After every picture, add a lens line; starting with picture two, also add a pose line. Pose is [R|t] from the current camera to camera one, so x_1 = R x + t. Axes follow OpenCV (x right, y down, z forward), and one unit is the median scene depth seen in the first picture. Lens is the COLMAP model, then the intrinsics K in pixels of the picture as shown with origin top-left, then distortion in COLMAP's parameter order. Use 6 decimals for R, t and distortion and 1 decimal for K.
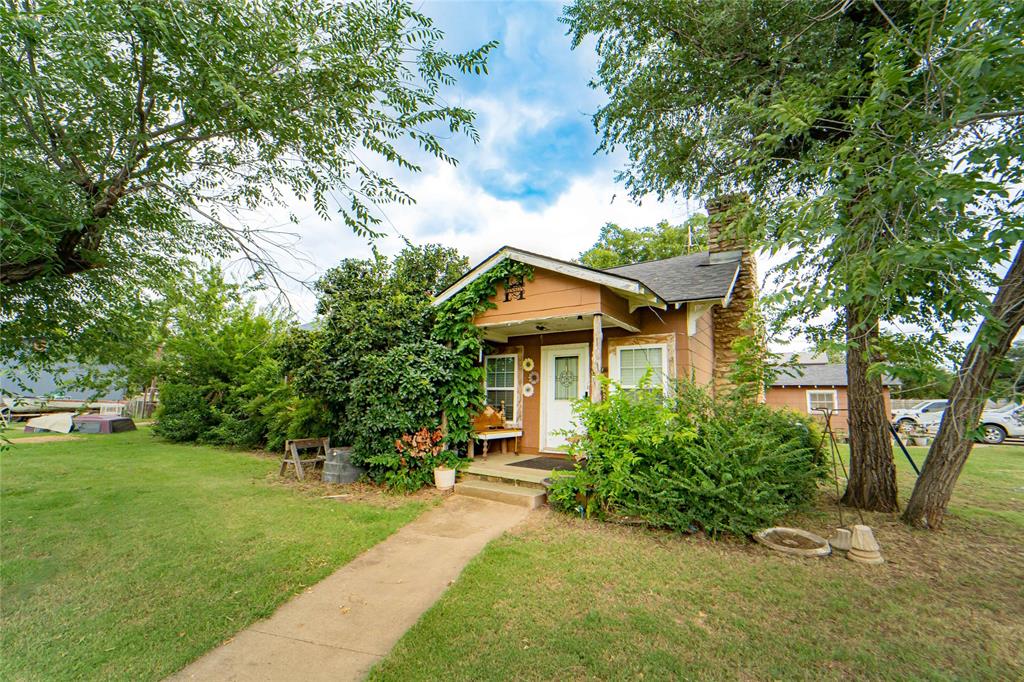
lens RADIAL K [[420.5, 0, 514.6], [0, 420.5, 348.6], [0, 0, 1]] dist [-0.022971, 0.000800]
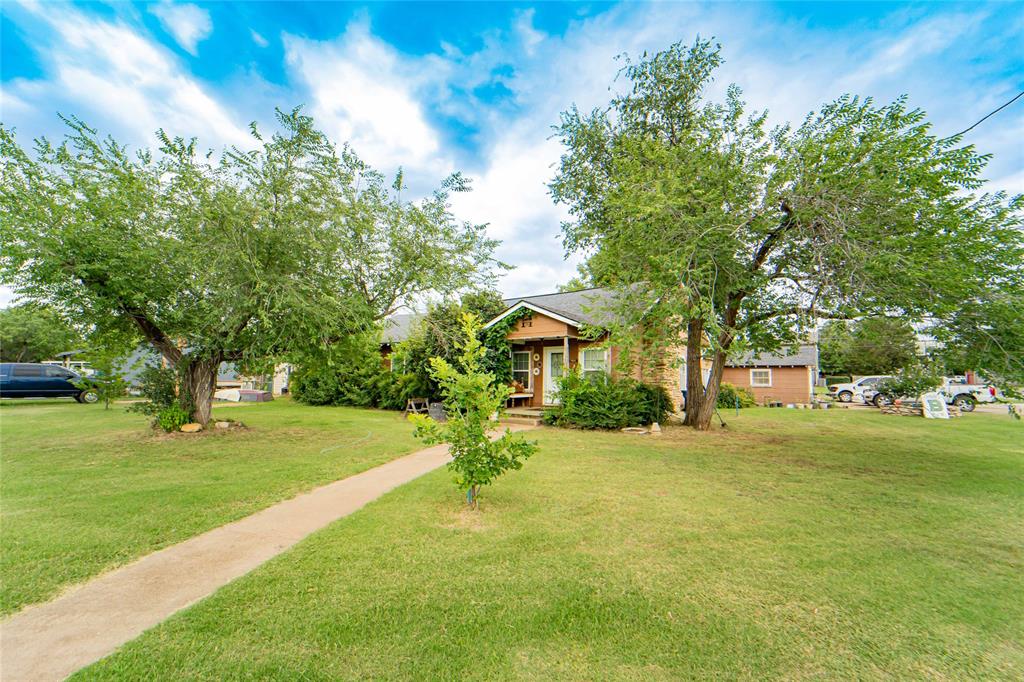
lens RADIAL K [[420.5, 0, 514.6], [0, 420.5, 348.6], [0, 0, 1]] dist [-0.022971, 0.000800]
pose [[0.998505, -0.009770, -0.053776, 0.038783], [0.012471, 0.998665, 0.050131, -0.093985], [0.053215, -0.050727, 0.997294, -0.825508]]
